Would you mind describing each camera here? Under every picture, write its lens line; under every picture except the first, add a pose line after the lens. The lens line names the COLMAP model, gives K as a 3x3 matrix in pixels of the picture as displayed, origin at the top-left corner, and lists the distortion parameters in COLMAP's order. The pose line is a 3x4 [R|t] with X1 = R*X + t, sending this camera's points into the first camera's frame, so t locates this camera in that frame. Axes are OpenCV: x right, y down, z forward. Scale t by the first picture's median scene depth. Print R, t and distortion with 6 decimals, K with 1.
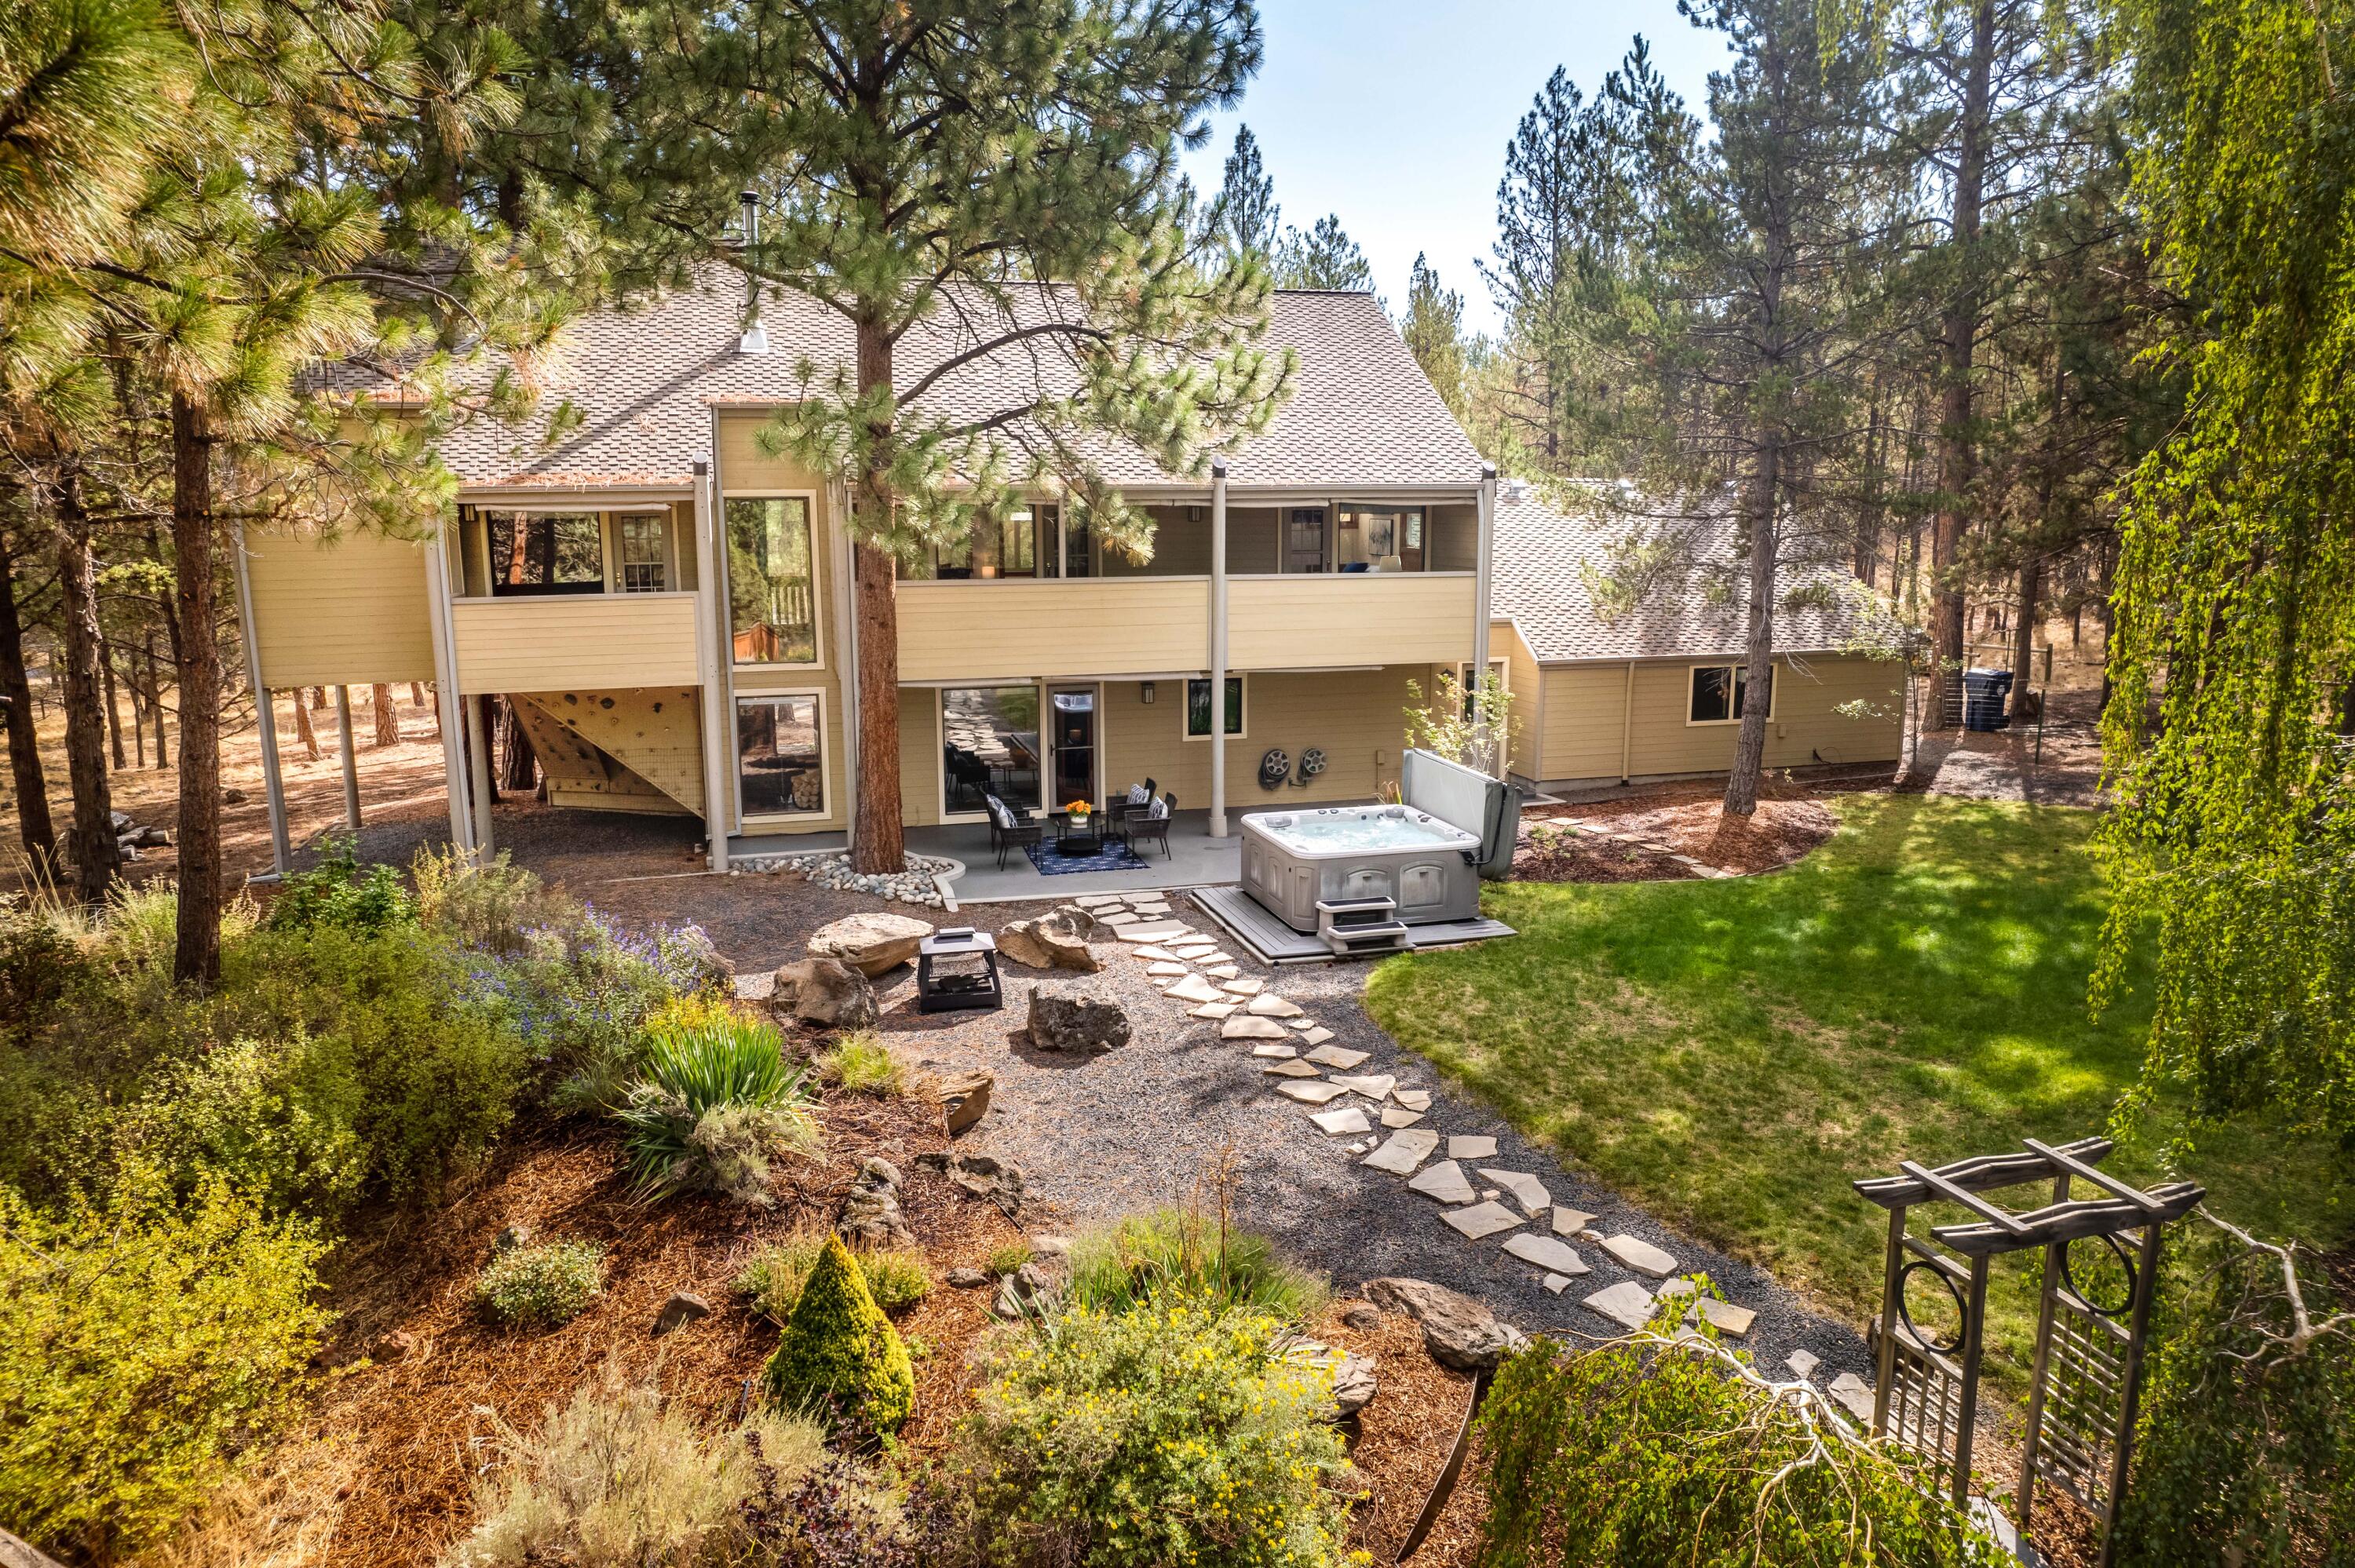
lens RADIAL K [[1543.6, 0, 1177.5], [0, 1543.6, 784.0], [0, 0, 1]] dist [-0.033317, -0.000200]
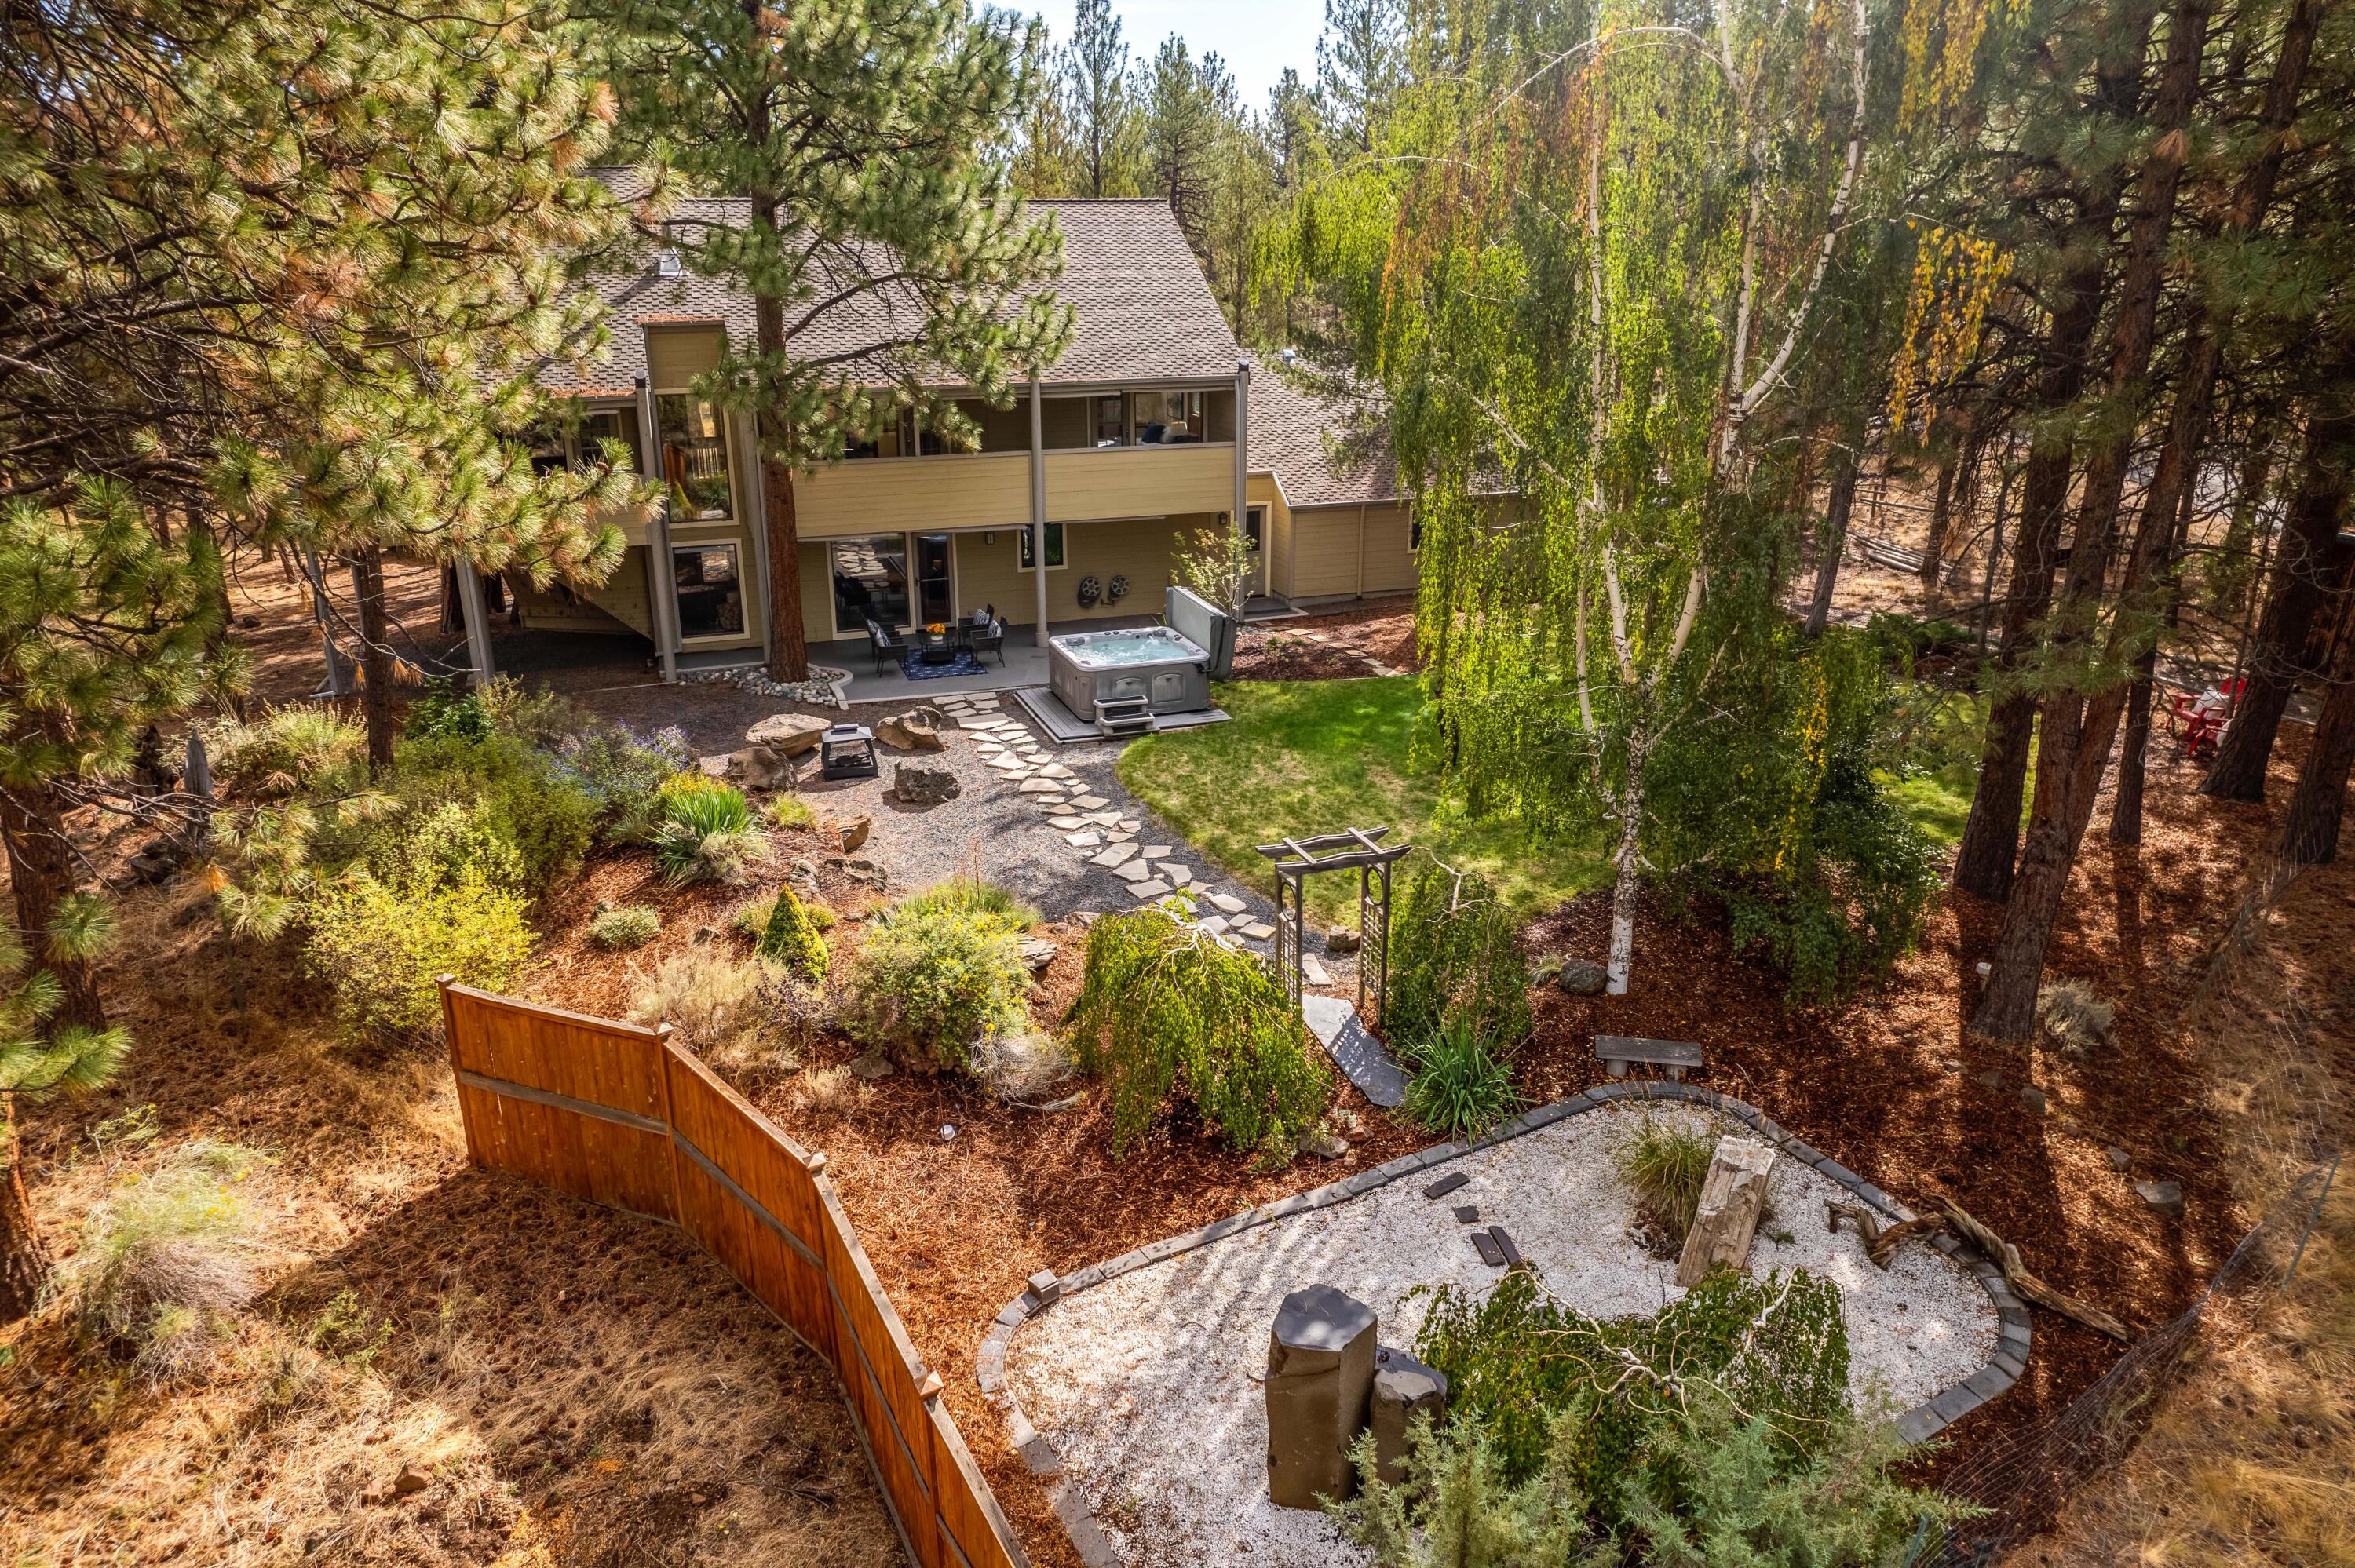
lens RADIAL K [[1526.4, 0, 1177.5], [0, 1526.4, 784.0], [0, 0, 1]] dist [-0.002259, -0.154469]
pose [[0.997793, -0.021138, 0.062955, 0.081653], [0.011377, 0.988386, 0.151538, -0.068573], [-0.065427, -0.150487, 0.986445, -0.482394]]
